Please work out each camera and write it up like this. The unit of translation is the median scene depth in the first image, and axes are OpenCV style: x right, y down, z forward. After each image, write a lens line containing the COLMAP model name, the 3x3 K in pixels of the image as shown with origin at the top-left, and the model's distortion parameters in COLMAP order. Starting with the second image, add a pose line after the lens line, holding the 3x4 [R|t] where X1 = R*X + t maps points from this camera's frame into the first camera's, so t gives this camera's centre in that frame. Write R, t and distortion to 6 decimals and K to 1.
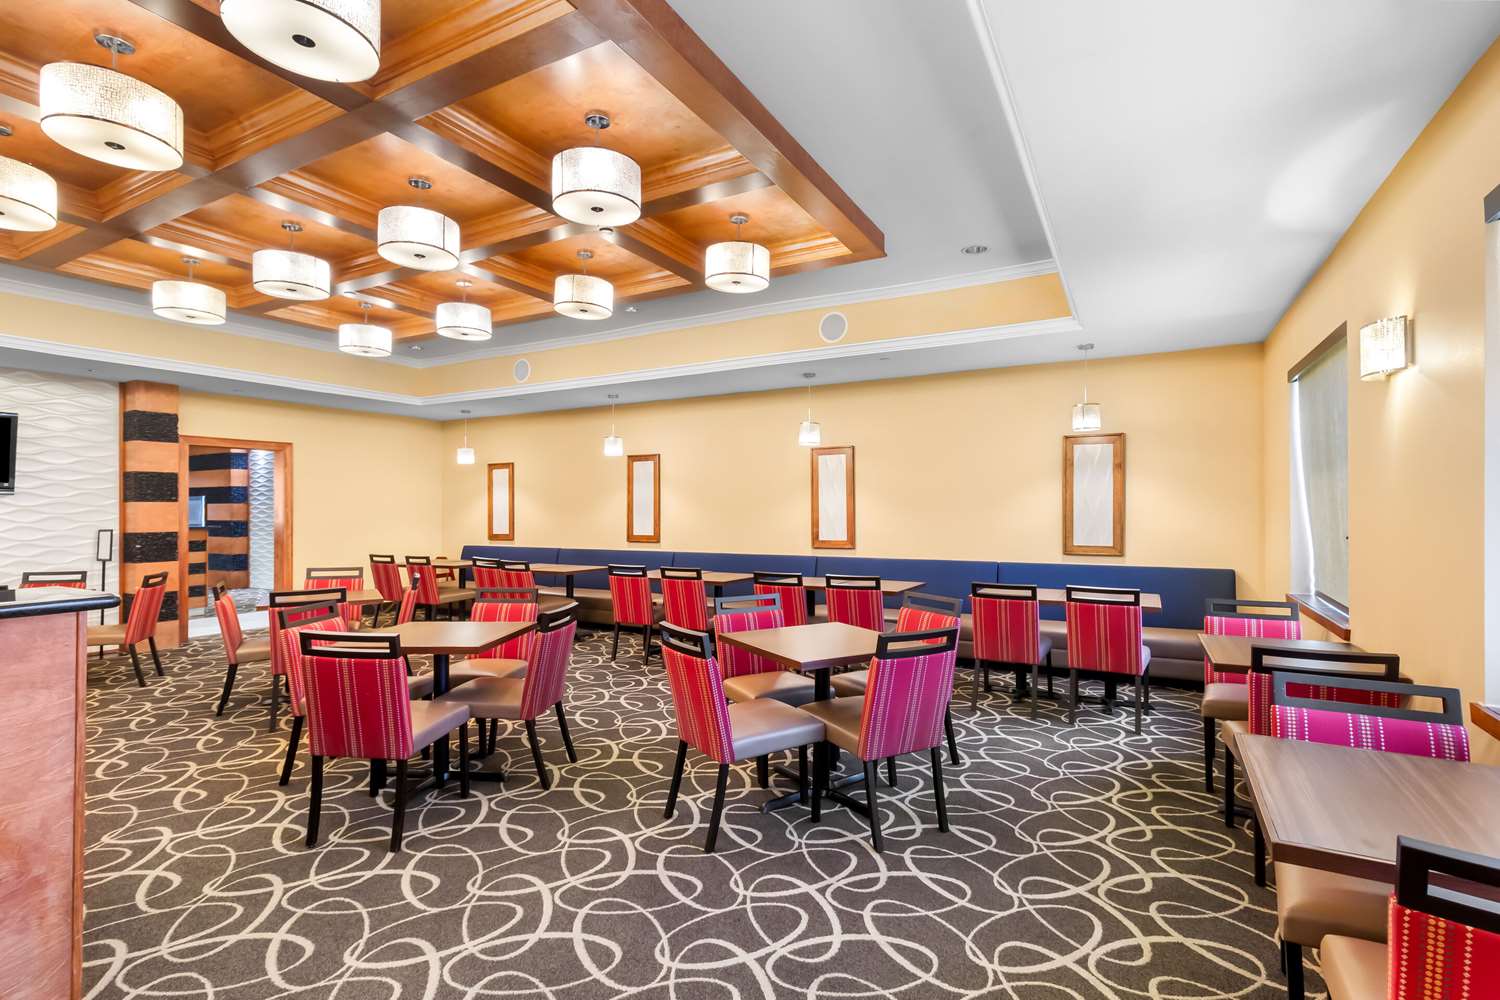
lens RADIAL K [[738.2, 0, 750.0], [0, 738.2, 500.0], [0, 0, 1]] dist [0.002741, 0.000581]
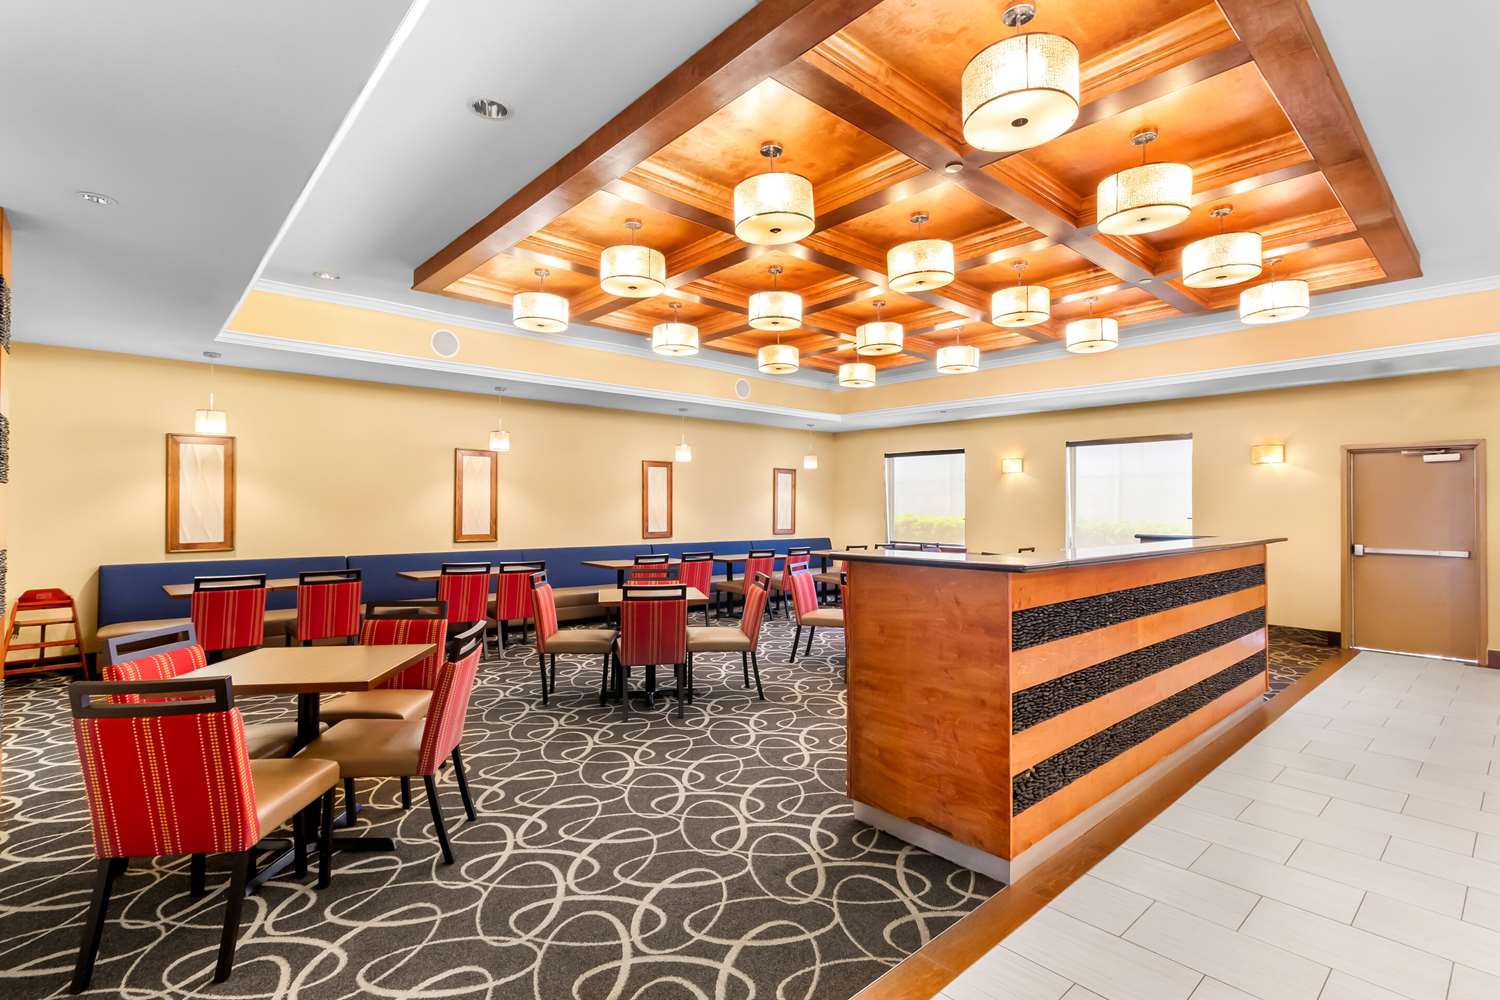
lens RADIAL K [[700.0, 0, 760.5], [0, 700.0, 498.7], [0, 0, 1]] dist [-0.000708, 0.001077]
pose [[0.946845, 0.005235, -0.321649, 0.103993], [-0.004267, 0.999984, 0.003714, -0.000327], [0.321663, -0.002144, 0.946852, 0.020297]]
